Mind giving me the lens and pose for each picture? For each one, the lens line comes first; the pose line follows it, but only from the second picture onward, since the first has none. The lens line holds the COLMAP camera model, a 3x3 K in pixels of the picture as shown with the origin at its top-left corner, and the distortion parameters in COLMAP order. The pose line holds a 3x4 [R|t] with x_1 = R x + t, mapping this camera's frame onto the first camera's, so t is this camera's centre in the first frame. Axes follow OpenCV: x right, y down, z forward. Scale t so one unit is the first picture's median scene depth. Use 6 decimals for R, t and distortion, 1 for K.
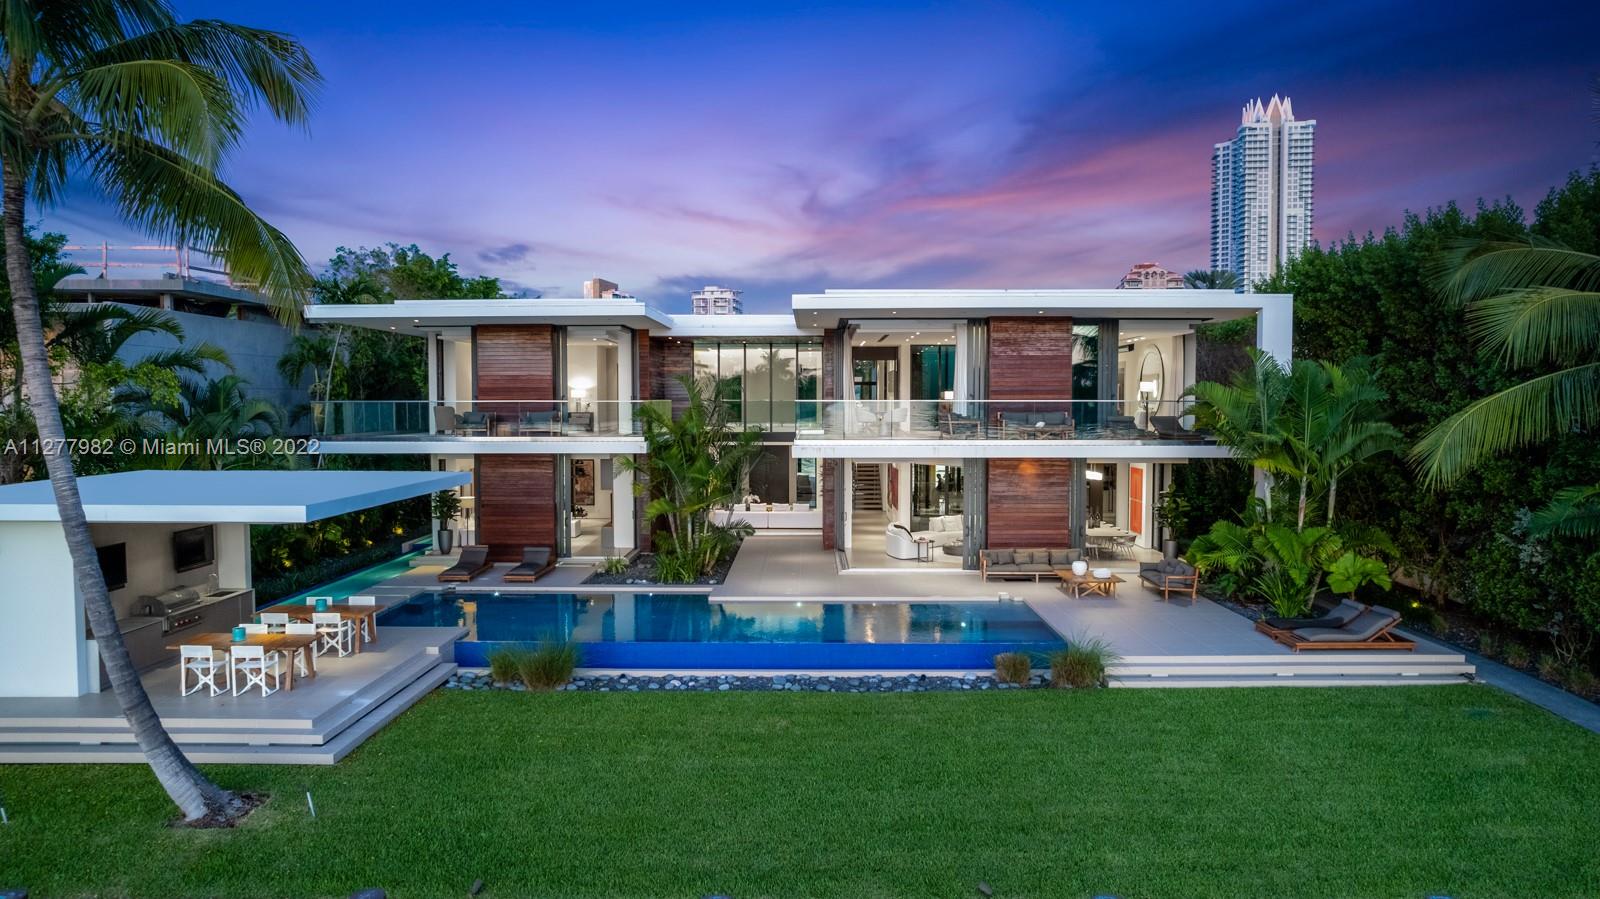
lens RADIAL K [[1035.7, 0, 802.7], [0, 1035.7, 459.2], [0, 0, 1]] dist [-0.082938, 0.070151]
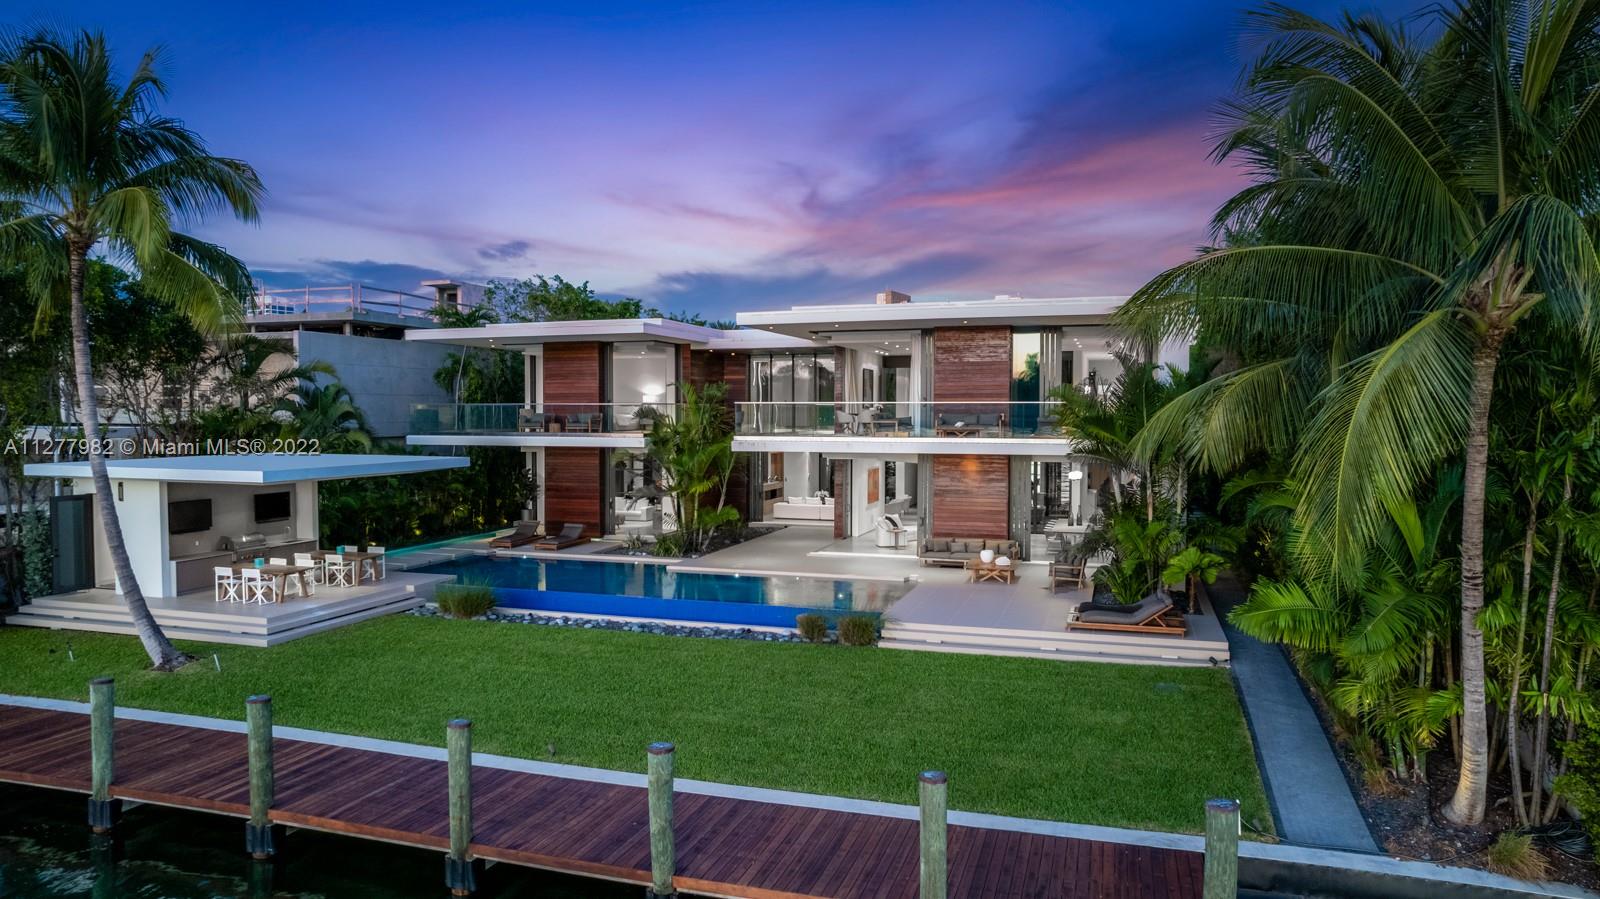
lens RADIAL K [[1035.7, 0, 802.7], [0, 1035.7, 459.2], [0, 0, 1]] dist [-0.082938, 0.070151]
pose [[0.956072, 0.014763, -0.292761, 0.341501], [-0.017780, 0.999813, -0.007646, 0.012888], [0.292593, 0.012516, 0.956155, -0.087347]]
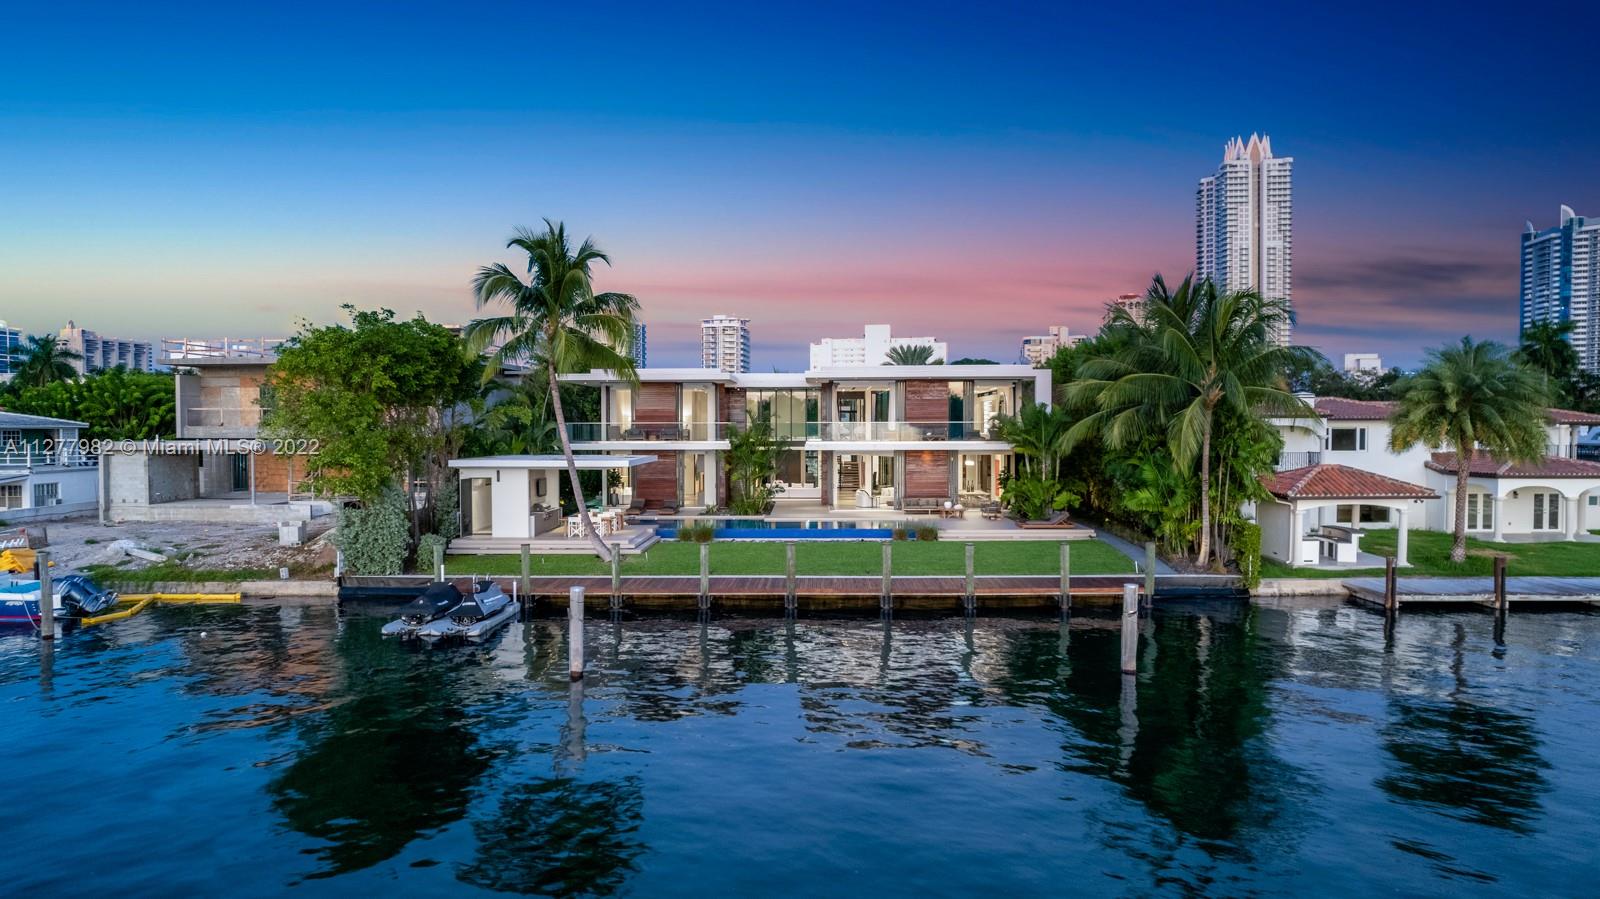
lens RADIAL K [[1035.7, 0, 802.7], [0, 1035.7, 459.2], [0, 0, 1]] dist [-0.082938, 0.070151]
pose [[0.999989, -0.001576, -0.004521, -0.005153], [0.001473, 0.999738, -0.022858, 0.052921], [0.004556, 0.022852, 0.999728, -0.875386]]
